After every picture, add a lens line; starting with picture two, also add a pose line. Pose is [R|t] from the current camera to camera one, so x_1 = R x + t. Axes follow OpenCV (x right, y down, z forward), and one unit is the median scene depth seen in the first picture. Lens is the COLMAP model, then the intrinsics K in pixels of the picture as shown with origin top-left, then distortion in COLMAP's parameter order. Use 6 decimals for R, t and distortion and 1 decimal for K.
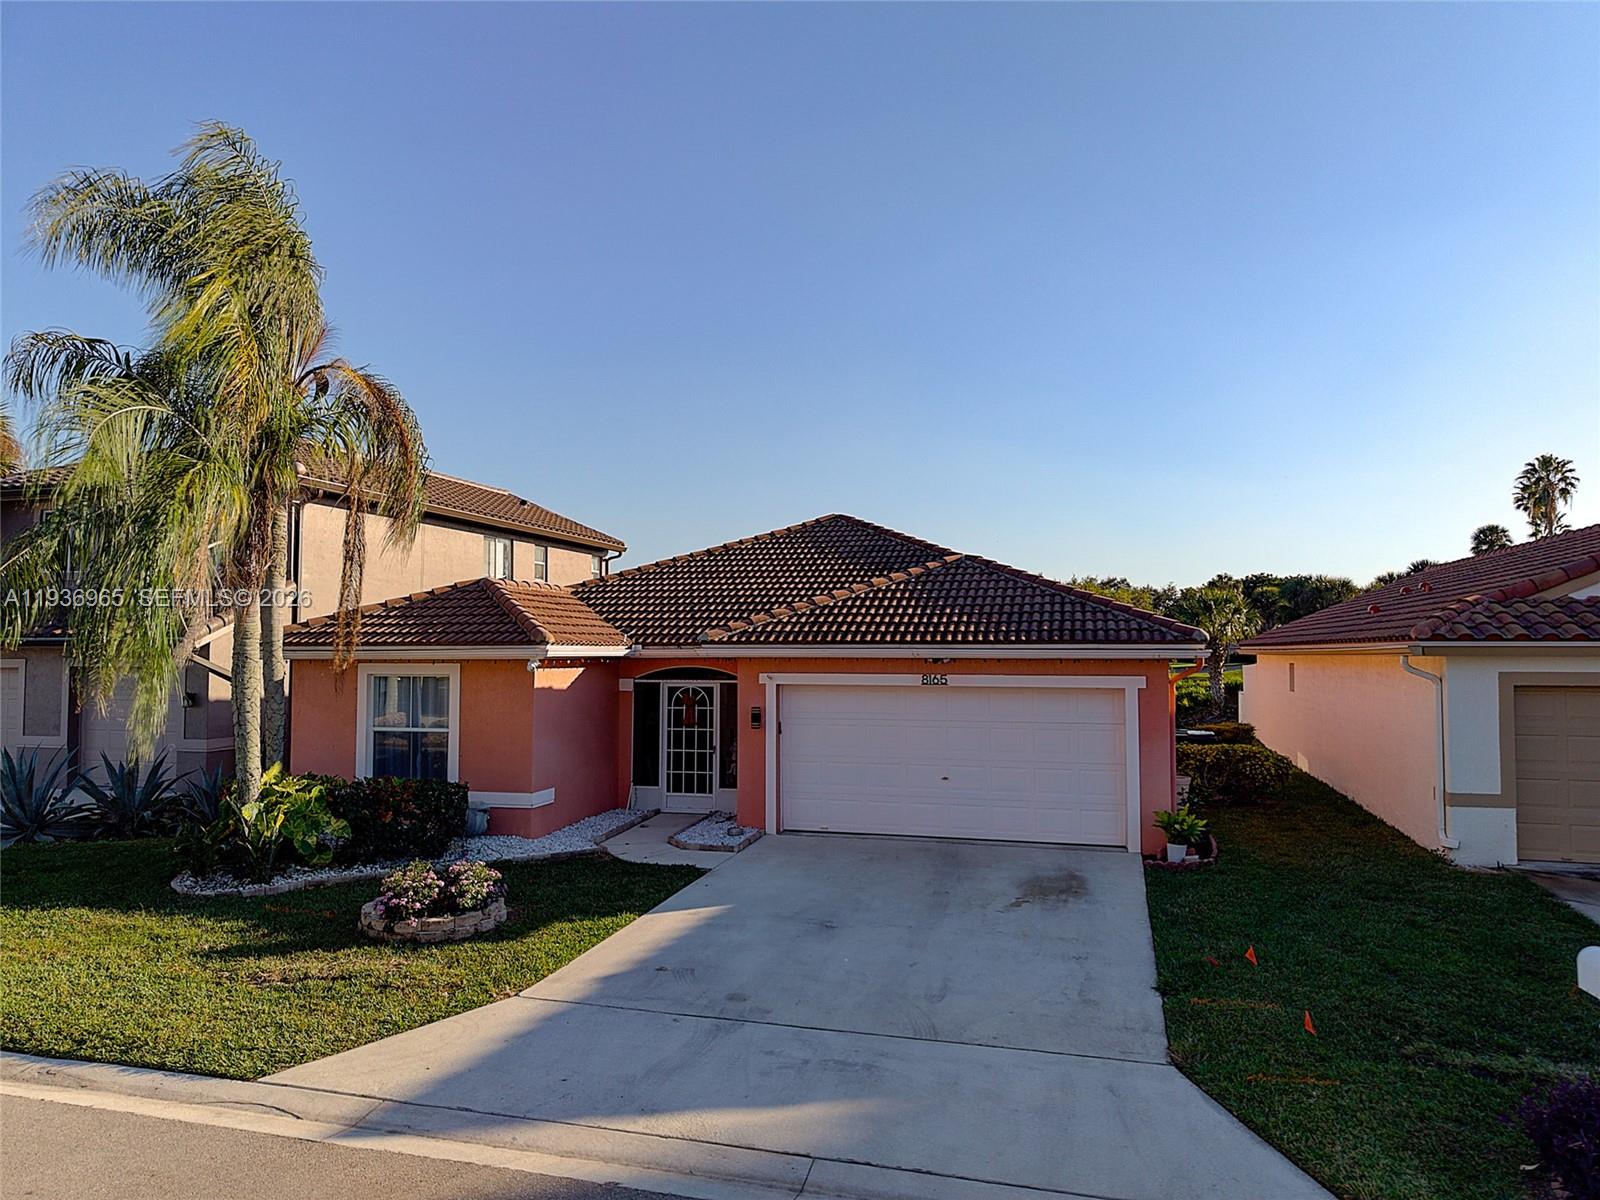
lens RADIAL K [[1070.9, 0, 800.0], [0, 1070.9, 600.0], [0, 0, 1]] dist [0.019863, -0.020275]
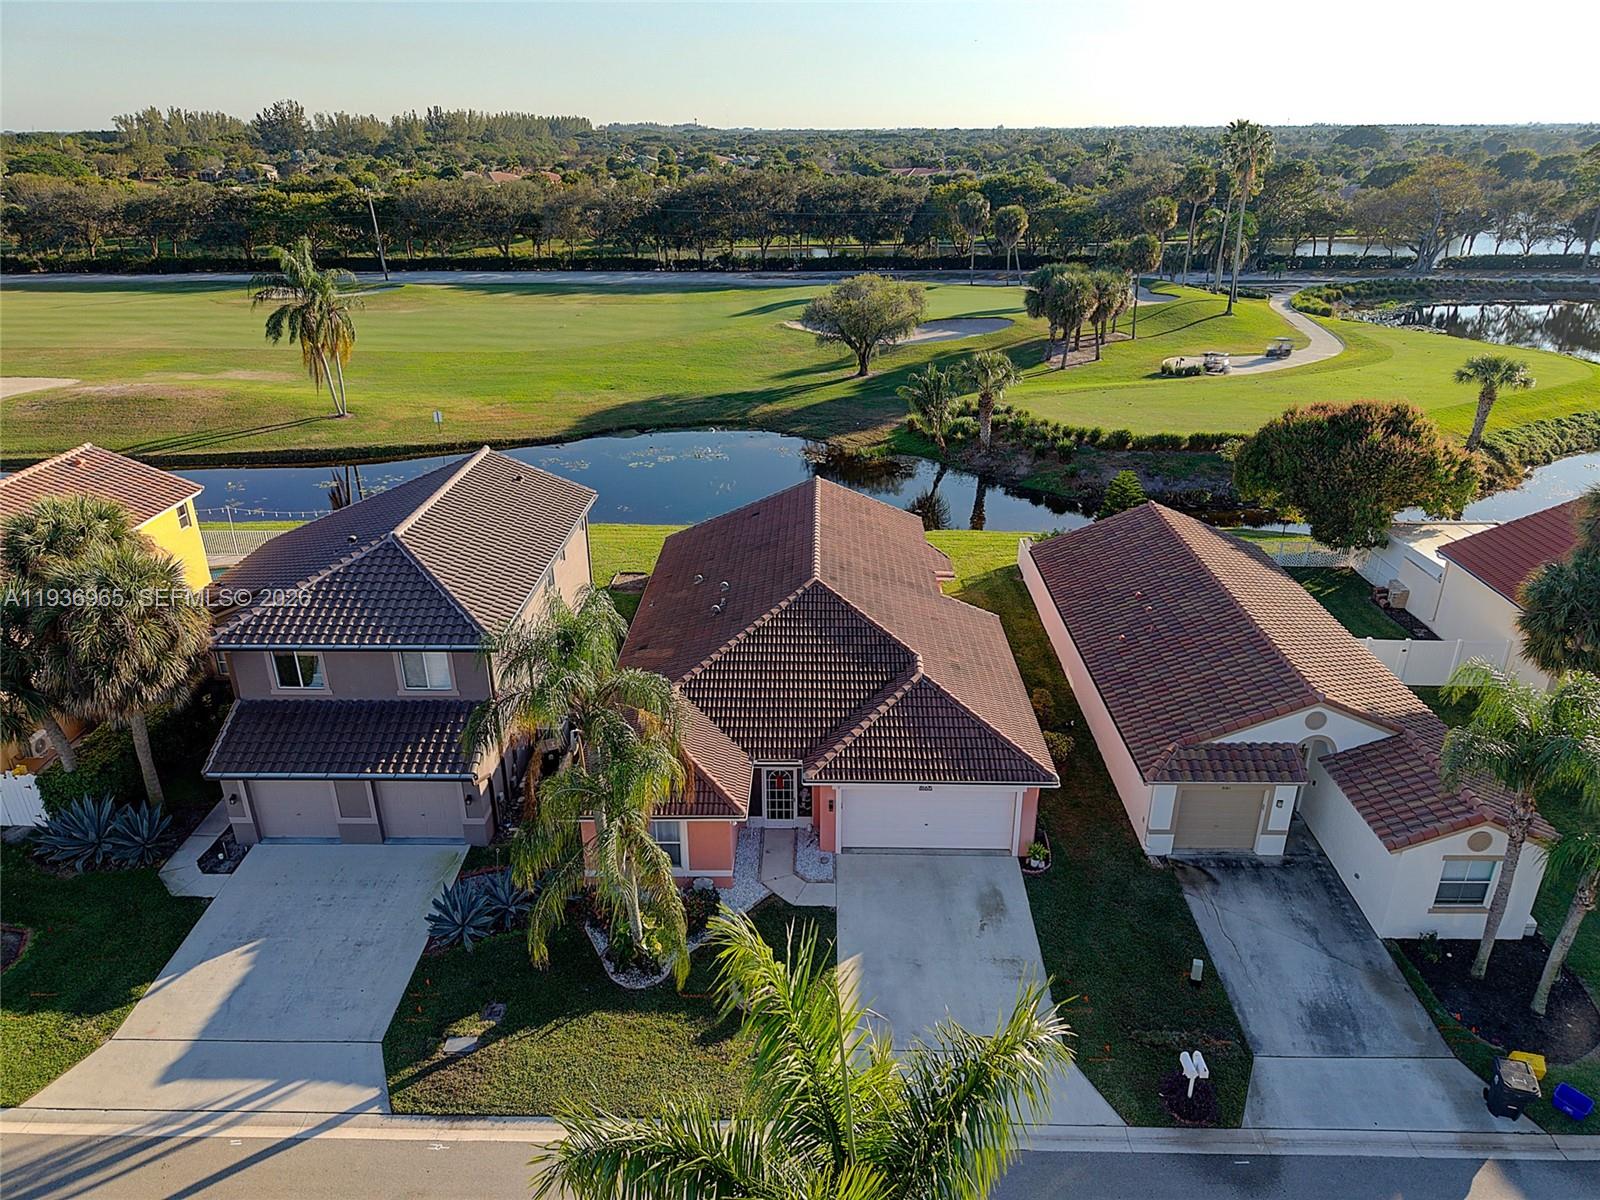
lens RADIAL K [[1070.9, 0, 800.0], [0, 1070.9, 600.0], [0, 0, 1]] dist [0.019863, -0.020275]
pose [[0.967250, -0.106746, 0.230289, -0.574048], [-0.008298, 0.893487, 0.449012, -1.245001], [-0.253691, -0.436217, 0.863340, -0.555447]]
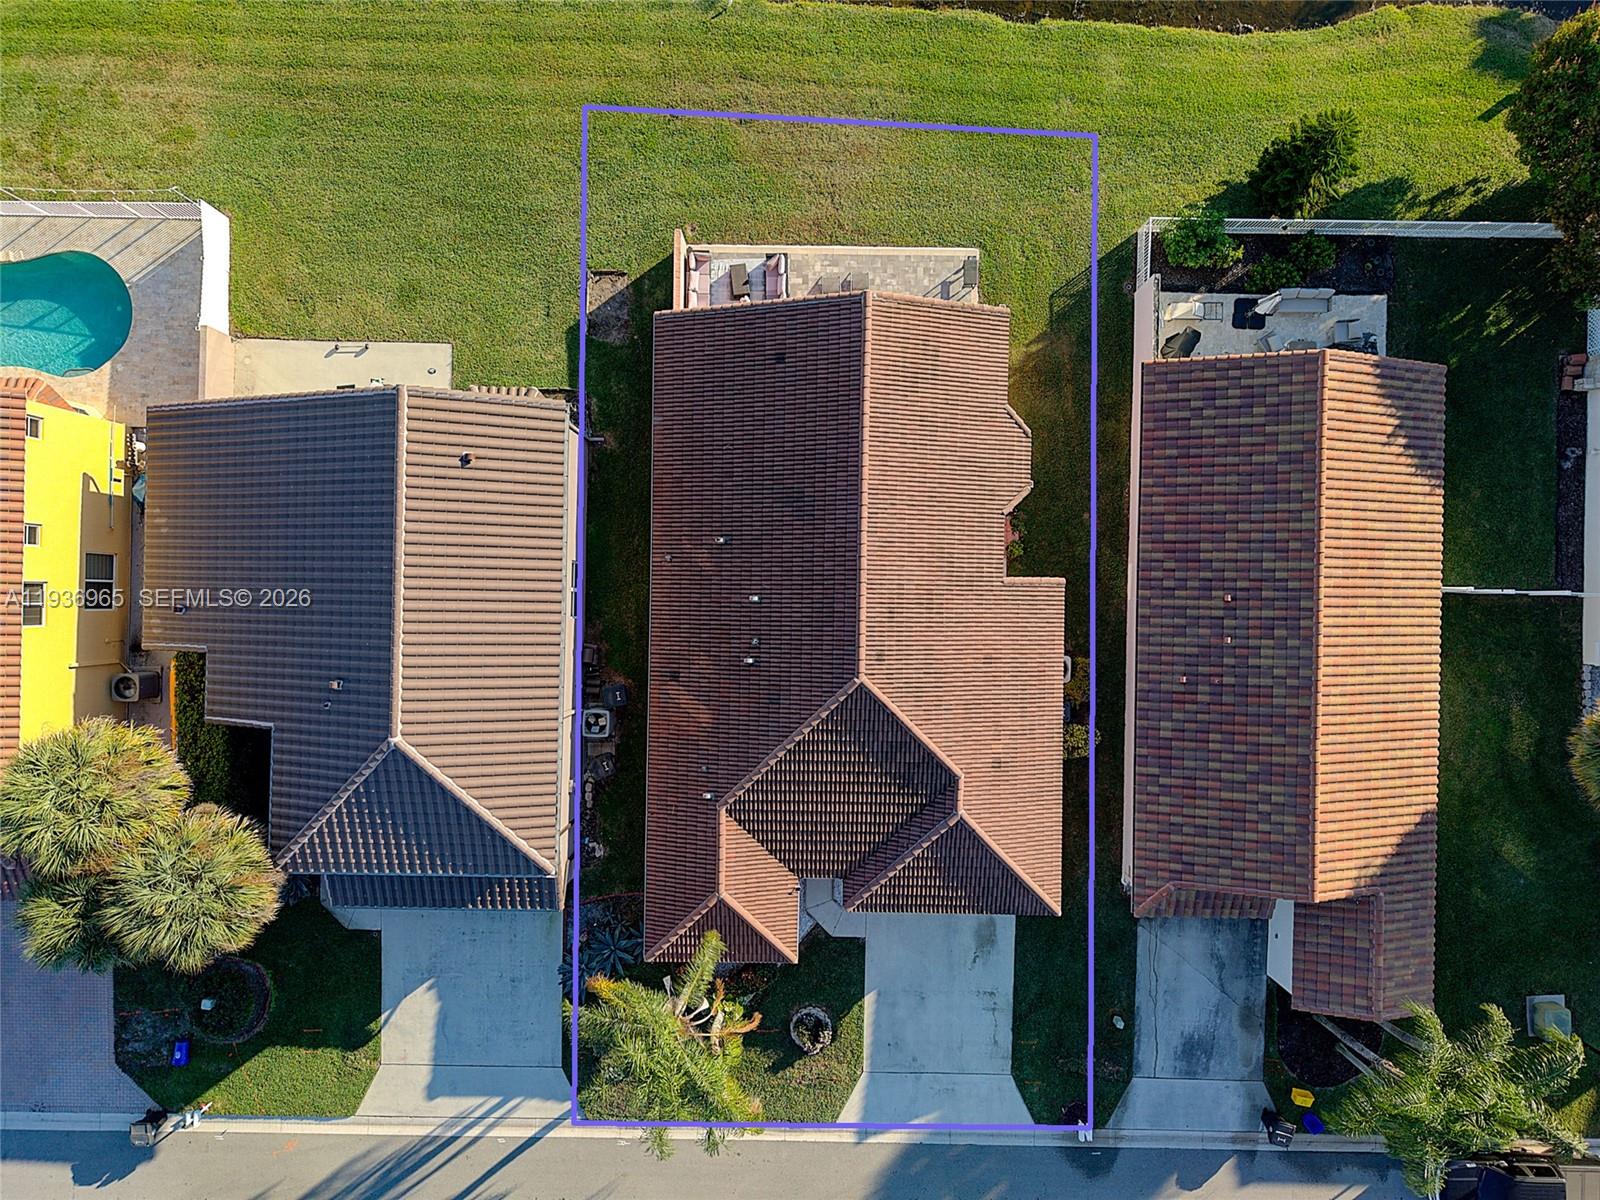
lens RADIAL K [[1070.9, 0, 800.0], [0, 1070.9, 600.0], [0, 0, 1]] dist [0.019863, -0.020275]
pose [[0.966546, -0.256483, -0.002354, -0.014273], [-0.011362, -0.051981, 0.998583, -2.446053], [-0.256242, -0.965150, -0.053156, 2.016605]]
